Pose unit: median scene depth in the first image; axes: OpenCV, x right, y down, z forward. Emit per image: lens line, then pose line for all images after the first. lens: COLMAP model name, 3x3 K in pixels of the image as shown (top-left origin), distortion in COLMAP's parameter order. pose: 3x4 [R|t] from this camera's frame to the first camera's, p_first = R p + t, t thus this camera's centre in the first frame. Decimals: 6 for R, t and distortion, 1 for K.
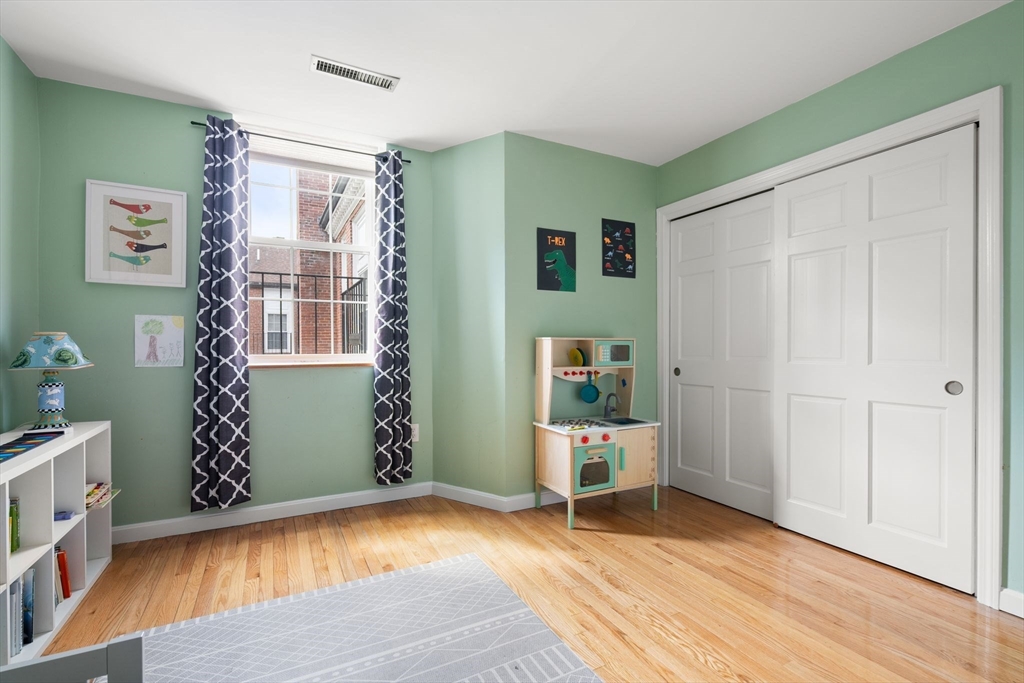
lens RADIAL K [[468.3, 0, 509.3], [0, 468.3, 345.2], [0, 0, 1]] dist [0.001007, 0.000496]
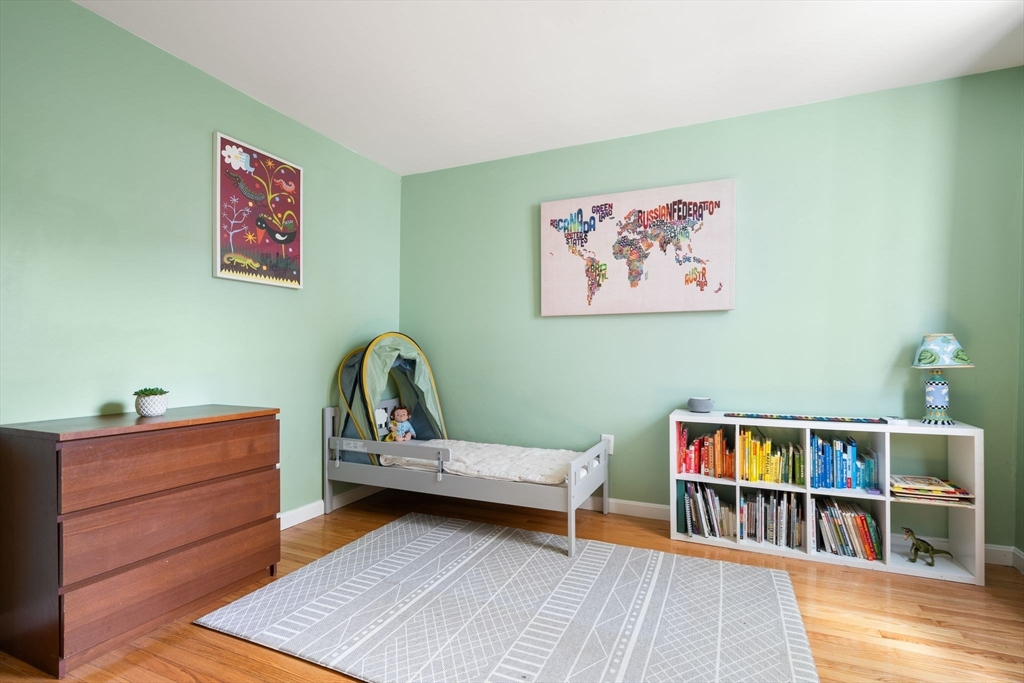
lens RADIAL K [[468.3, 0, 509.3], [0, 468.3, 345.2], [0, 0, 1]] dist [0.001007, 0.000496]
pose [[-0.770976, -0.000370, -0.636864, 0.504351], [0.001198, 0.999997, -0.002031, -0.000946], [0.636863, -0.002329, -0.770974, 1.318316]]
